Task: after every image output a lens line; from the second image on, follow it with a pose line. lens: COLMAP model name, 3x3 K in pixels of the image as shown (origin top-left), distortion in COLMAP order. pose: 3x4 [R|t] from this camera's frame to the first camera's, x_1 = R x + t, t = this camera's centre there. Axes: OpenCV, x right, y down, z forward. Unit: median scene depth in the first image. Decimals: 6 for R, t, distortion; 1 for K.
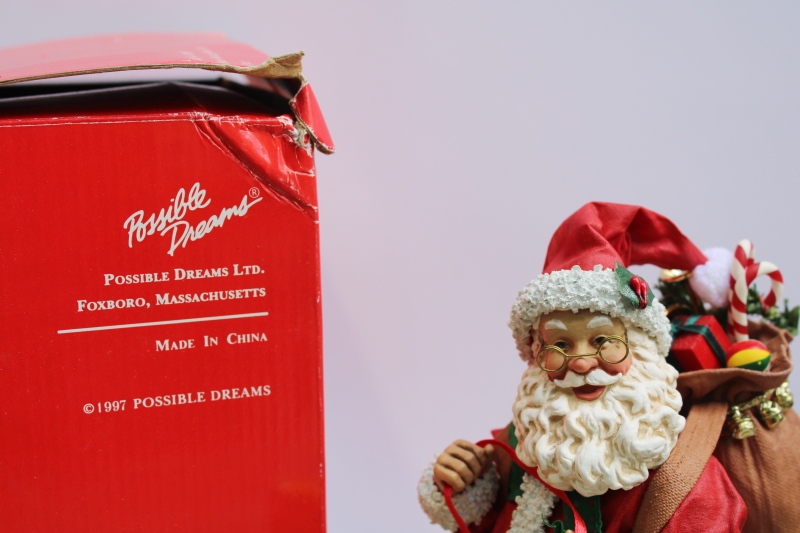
lens RADIAL K [[1118.3, 0, 400.0], [0, 1118.3, 266.5], [0, 0, 1]] dist [-0.024769, -0.027263]
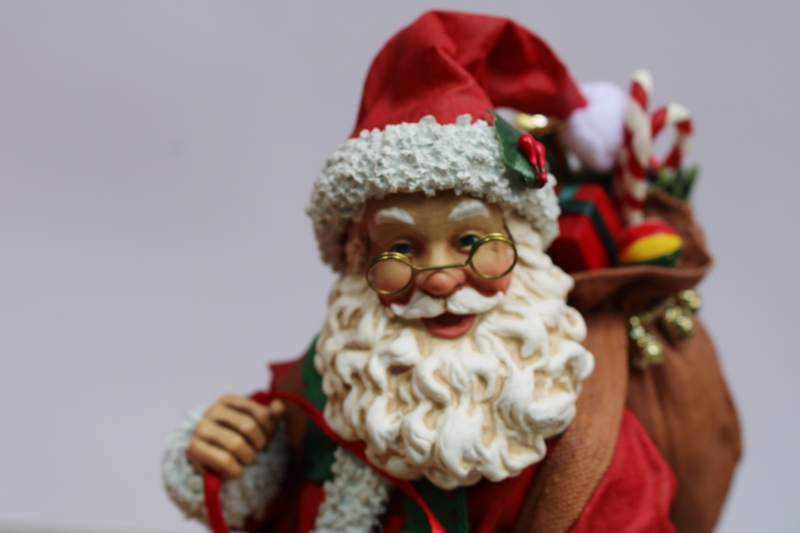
lens RADIAL K [[1118.3, 0, 400.0], [0, 1118.3, 266.5], [0, 0, 1]] dist [-0.024769, -0.027263]
pose [[0.963323, -0.044337, 0.264657, -0.018207], [0.002987, 0.987966, 0.154640, -0.013871], [-0.268328, -0.148178, 0.951863, 0.424479]]
